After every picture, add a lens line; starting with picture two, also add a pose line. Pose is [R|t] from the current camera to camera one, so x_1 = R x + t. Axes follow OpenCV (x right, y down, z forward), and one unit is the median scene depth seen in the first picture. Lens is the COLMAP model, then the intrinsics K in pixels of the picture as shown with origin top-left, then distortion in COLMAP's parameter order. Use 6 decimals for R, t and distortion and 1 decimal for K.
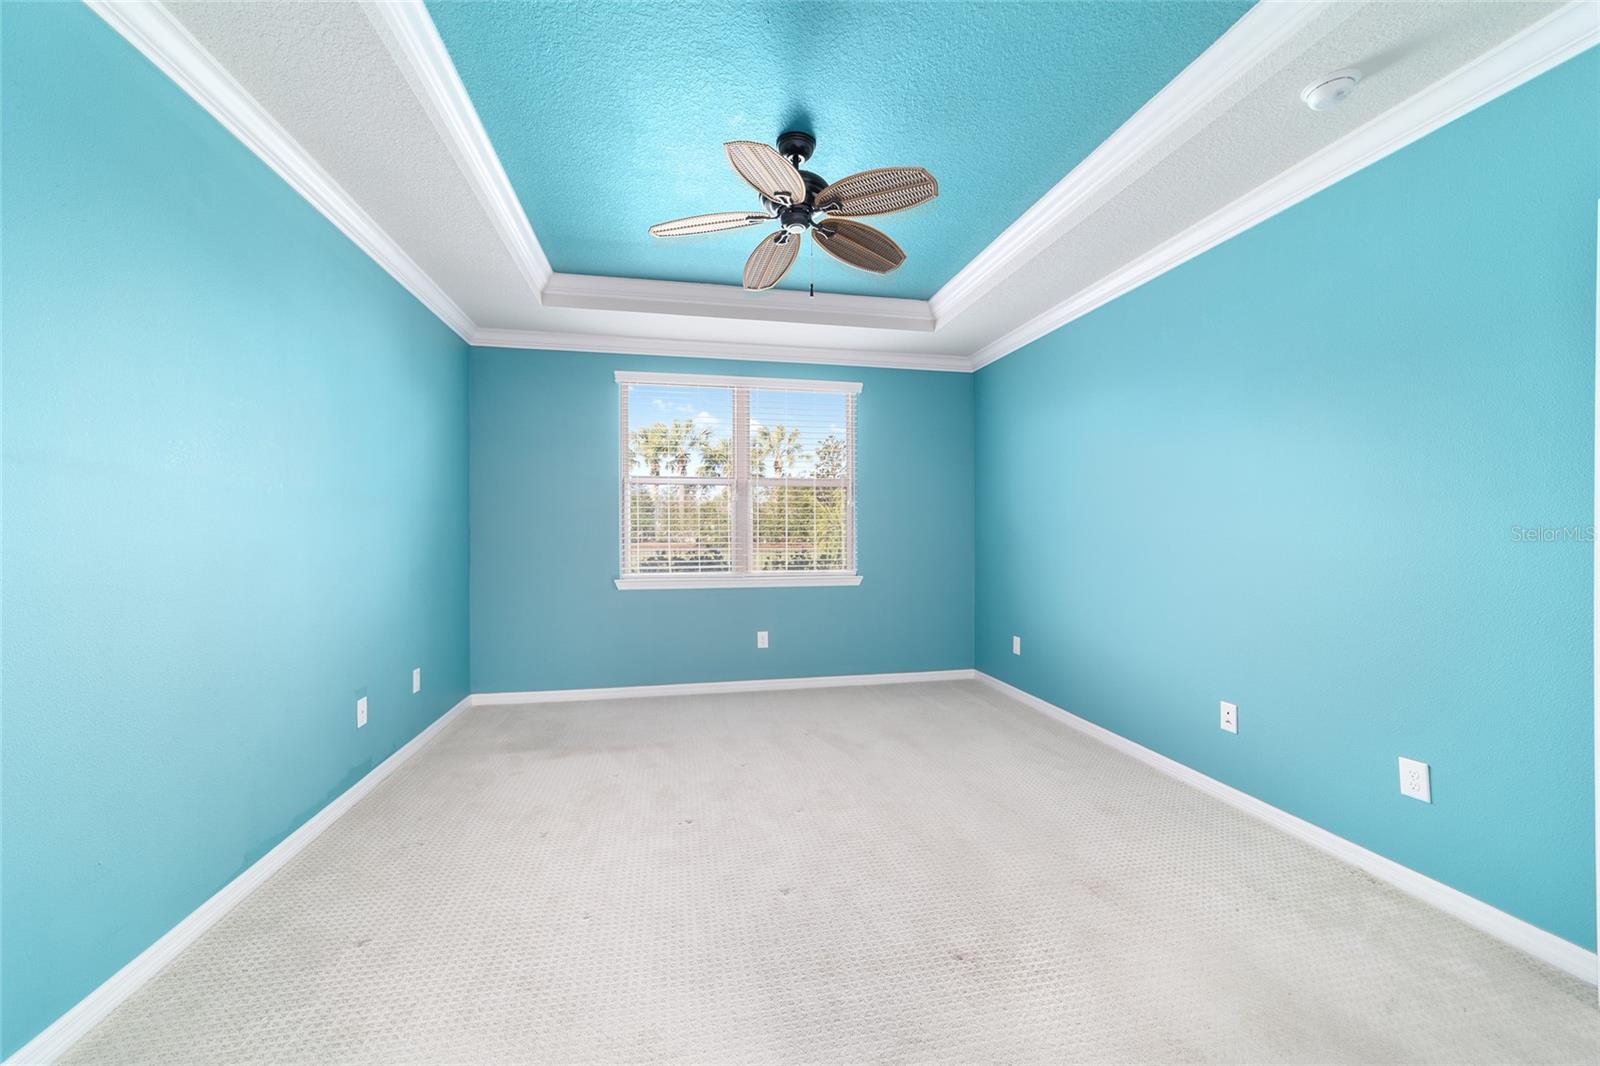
lens RADIAL K [[620.8, 0, 800.0], [0, 620.8, 533.0], [0, 0, 1]] dist [0.000257, 0.000090]
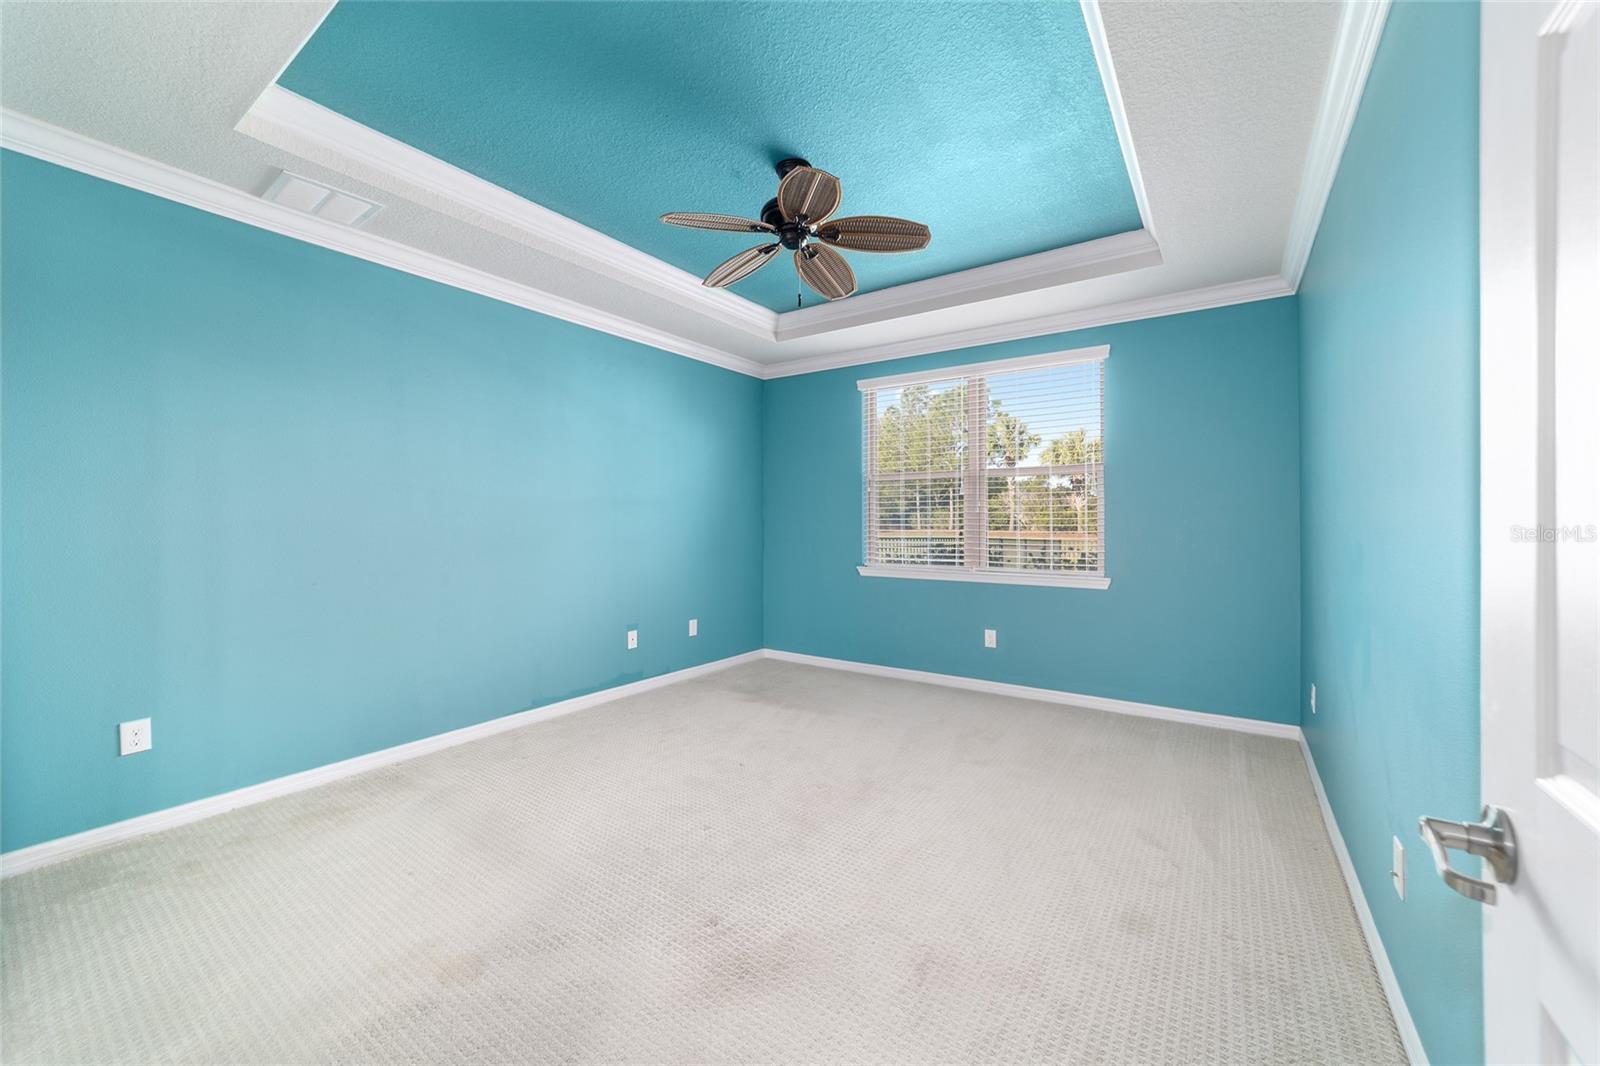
lens RADIAL K [[626.2, 0, 798.4], [0, 626.2, 524.3], [0, 0, 1]] dist [-0.000103, 0.000016]
pose [[0.696203, 0.003702, -0.717836, 0.452080], [-0.005608, 0.999984, -0.000281, -0.000246], [0.717823, 0.004221, 0.696213, 0.136087]]
